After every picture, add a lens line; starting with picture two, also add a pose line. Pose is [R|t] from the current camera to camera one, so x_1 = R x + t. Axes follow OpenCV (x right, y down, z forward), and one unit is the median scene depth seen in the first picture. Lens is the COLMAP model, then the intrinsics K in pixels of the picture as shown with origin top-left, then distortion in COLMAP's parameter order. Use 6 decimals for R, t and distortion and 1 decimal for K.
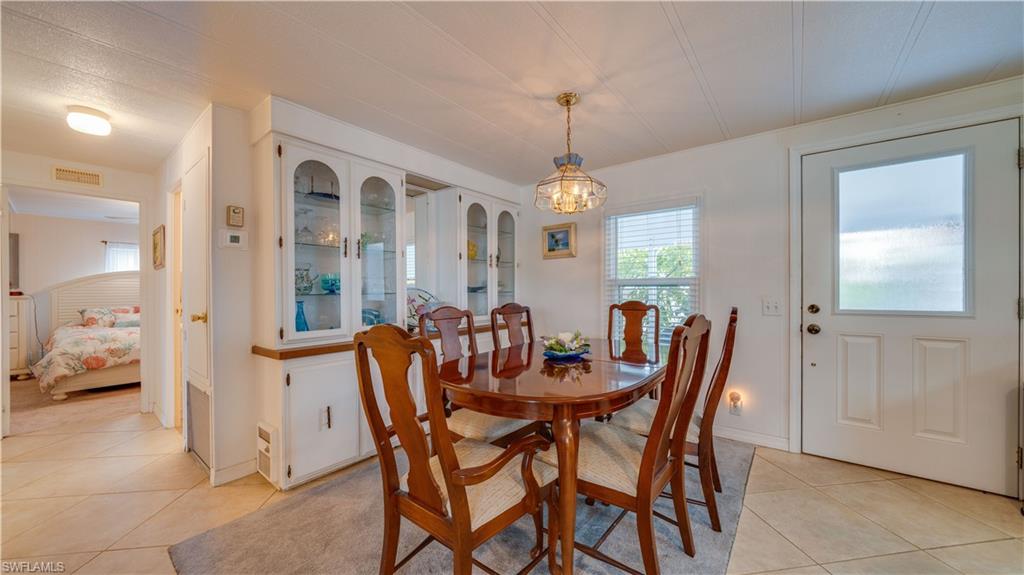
lens RADIAL K [[349.4, 0, 493.8], [0, 349.4, 294.4], [0, 0, 1]] dist [-0.007199, 0.000045]
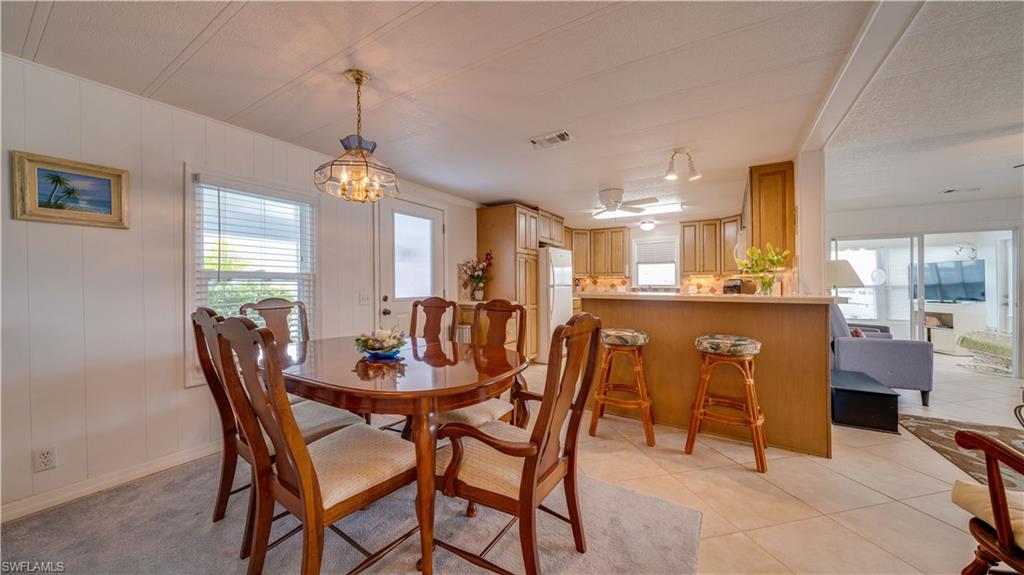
lens RADIAL K [[349.4, 0, 512.8], [0, 349.4, 292.3], [0, 0, 1]] dist [-0.007199, 0.000045]
pose [[-0.093587, -0.023072, 0.995344, -0.505598], [-0.003534, 0.999733, 0.022841, -0.017553], [-0.995605, -0.001380, -0.093644, 0.471303]]
